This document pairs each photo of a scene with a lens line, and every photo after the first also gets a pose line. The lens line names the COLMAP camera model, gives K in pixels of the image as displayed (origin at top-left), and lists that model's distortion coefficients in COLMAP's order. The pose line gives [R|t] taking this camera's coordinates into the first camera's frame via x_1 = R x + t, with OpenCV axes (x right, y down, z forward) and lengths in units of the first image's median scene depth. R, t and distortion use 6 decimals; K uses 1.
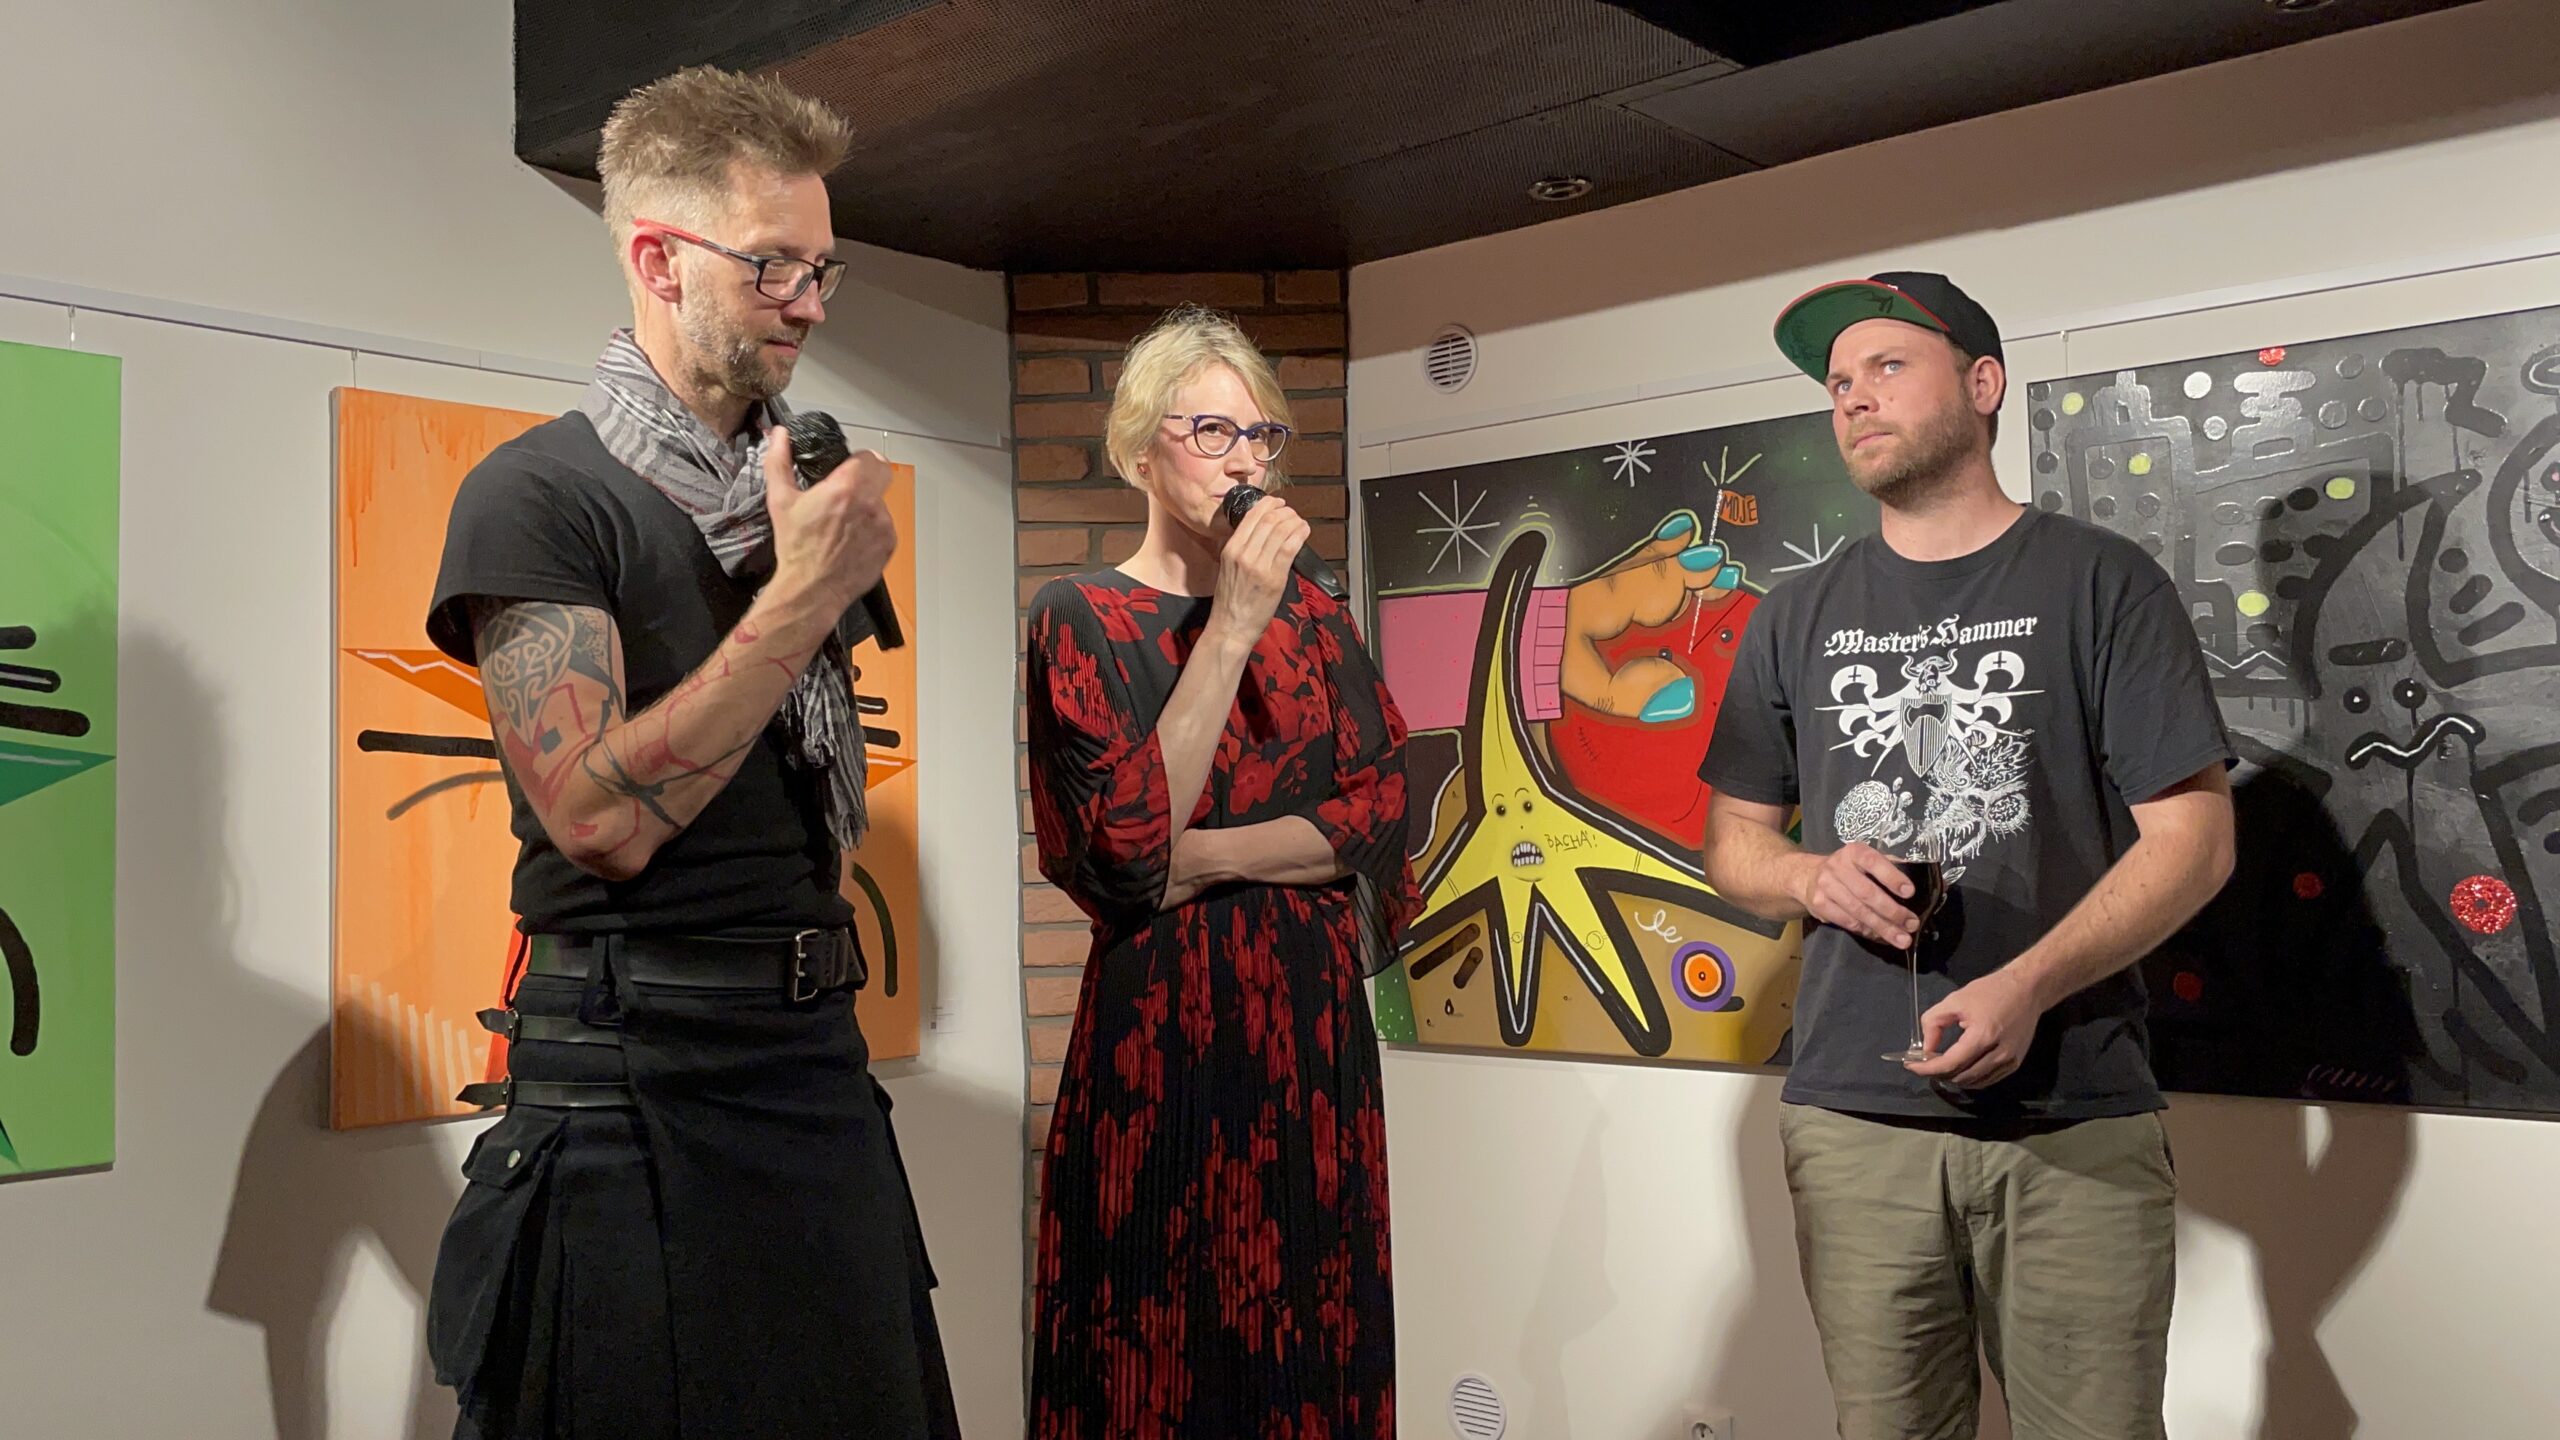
lens RADIAL K [[2022.8, 0, 1280.0], [0, 2022.8, 720.0], [0, 0, 1]] dist [-0.008926, 0.000283]
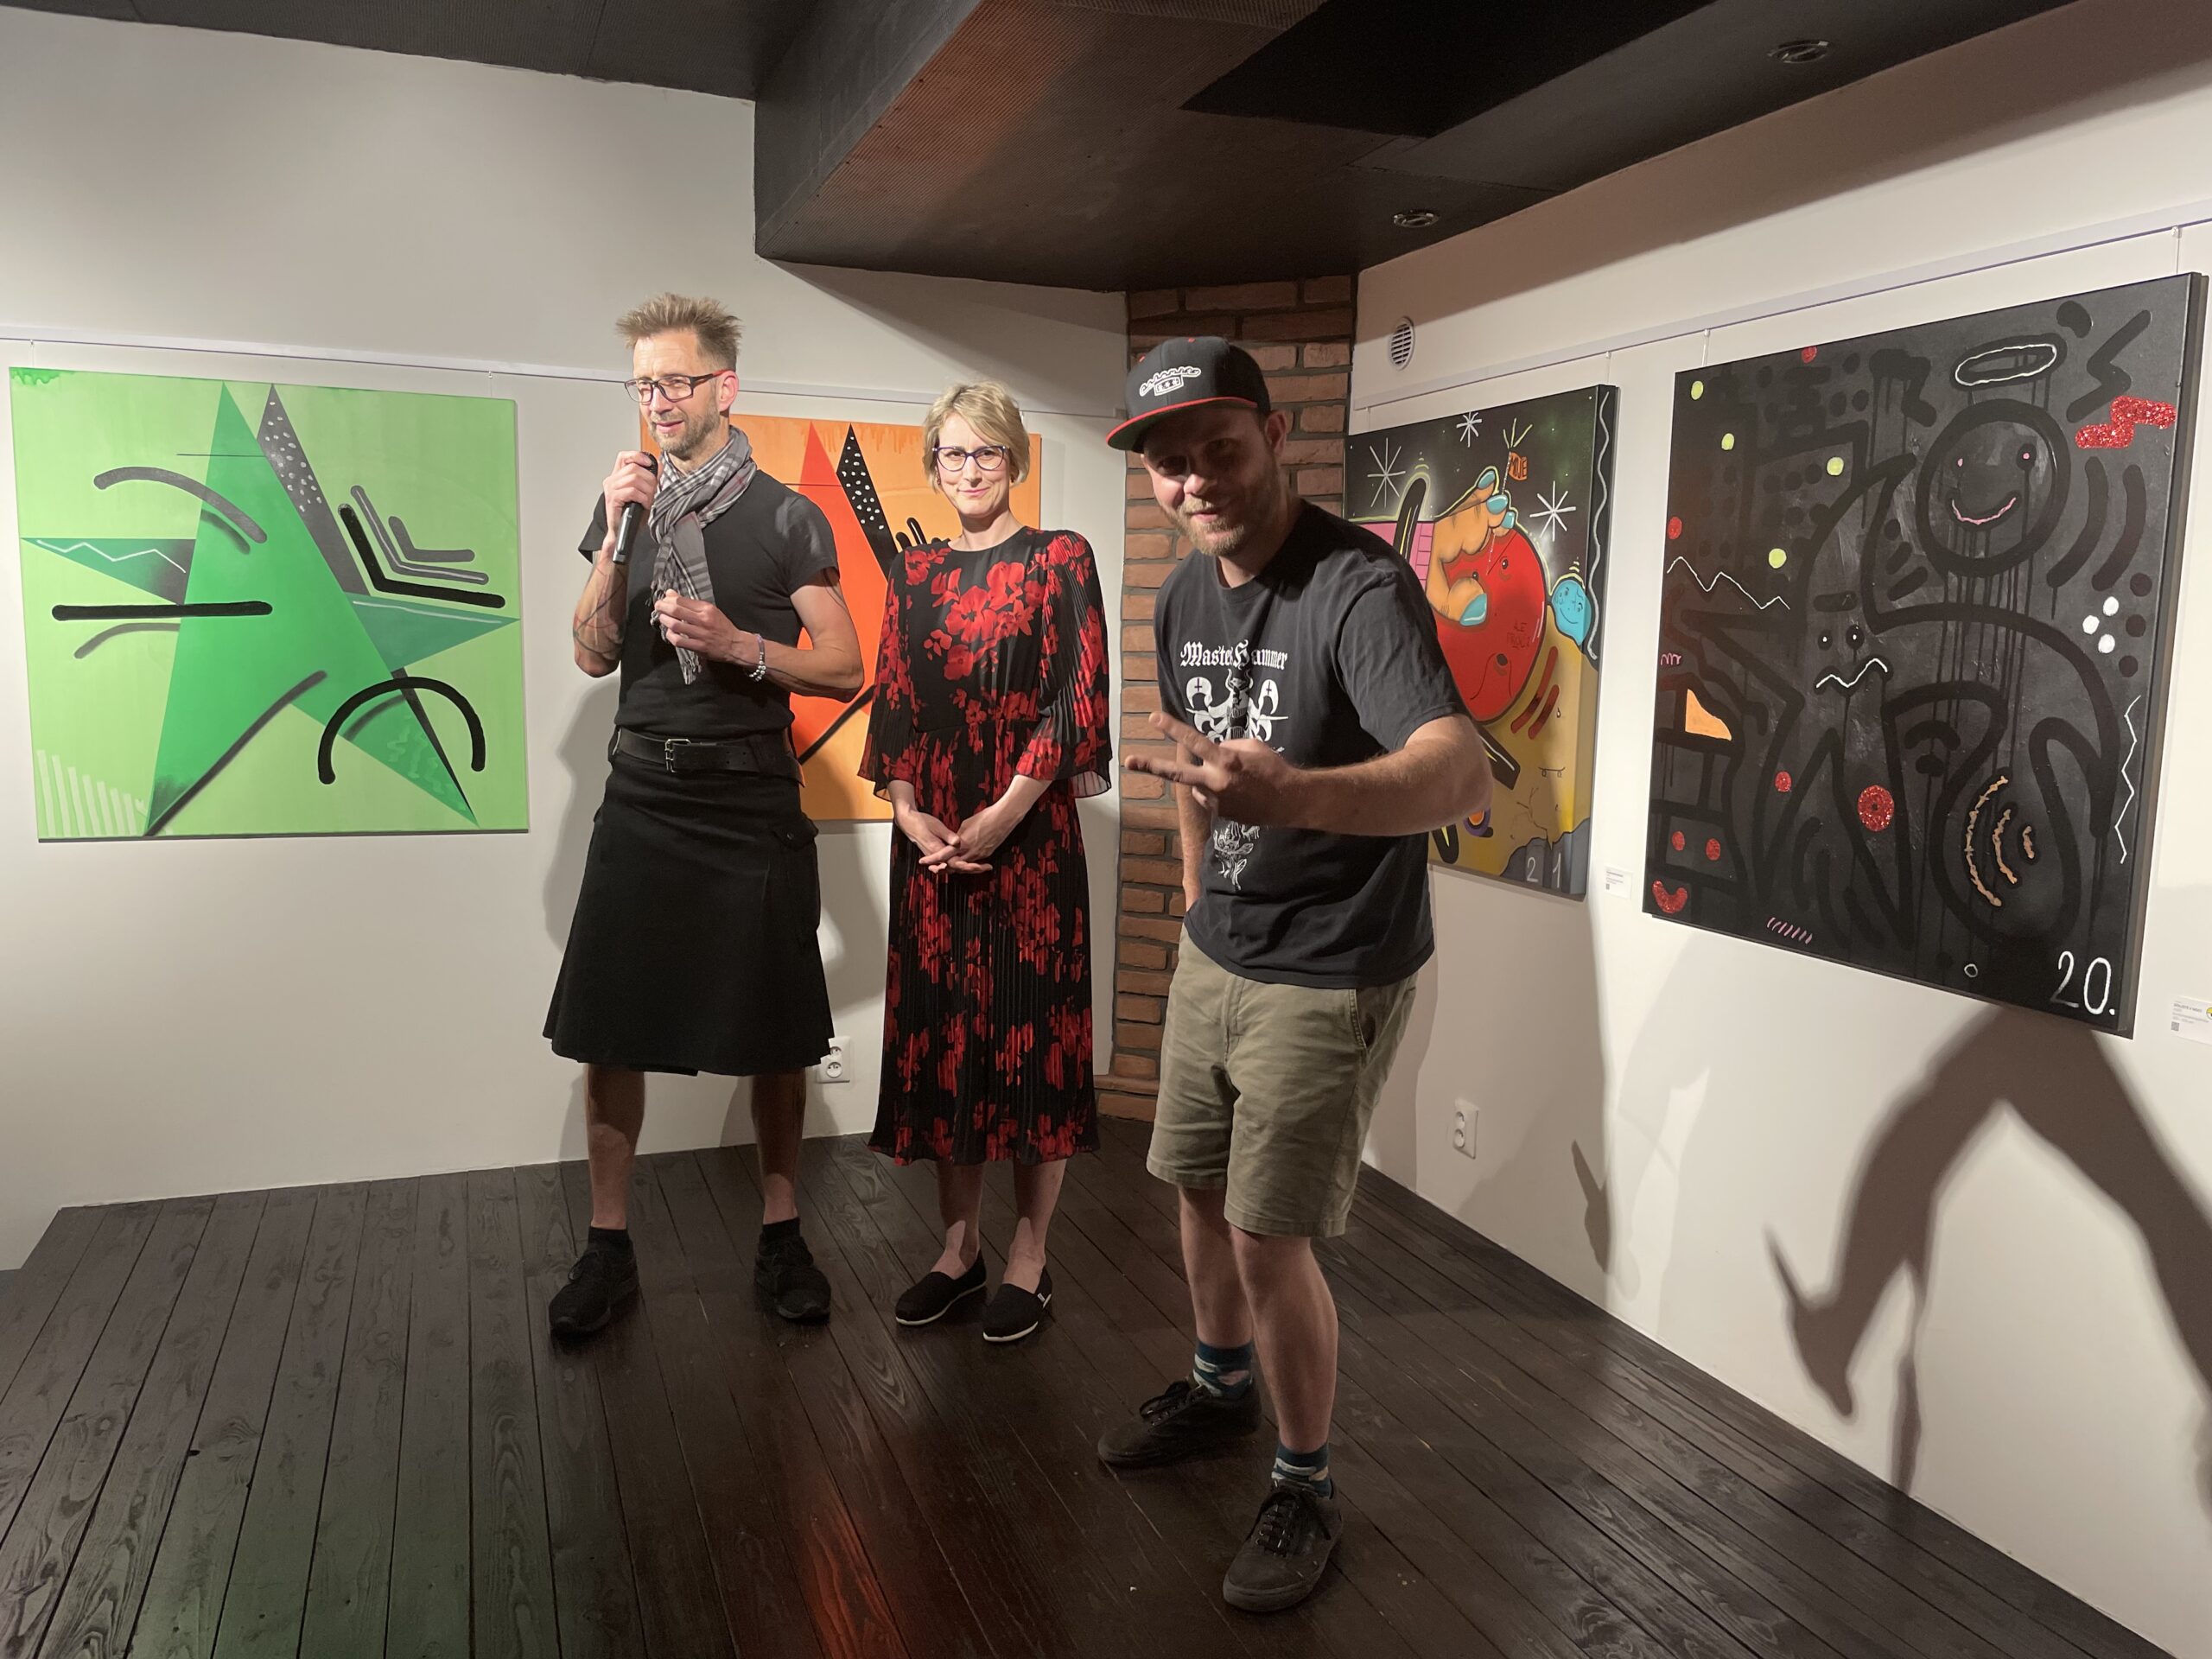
lens RADIAL K [[1605.9, 0, 1106.0], [0, 1605.9, 829.5], [0, 0, 1]] dist [-0.003301, -0.002322]
pose [[0.888771, 0.096564, -0.448065, 0.467423], [-0.022125, 0.985454, 0.168493, -0.040610], [0.457818, -0.139839, 0.877979, -0.077916]]
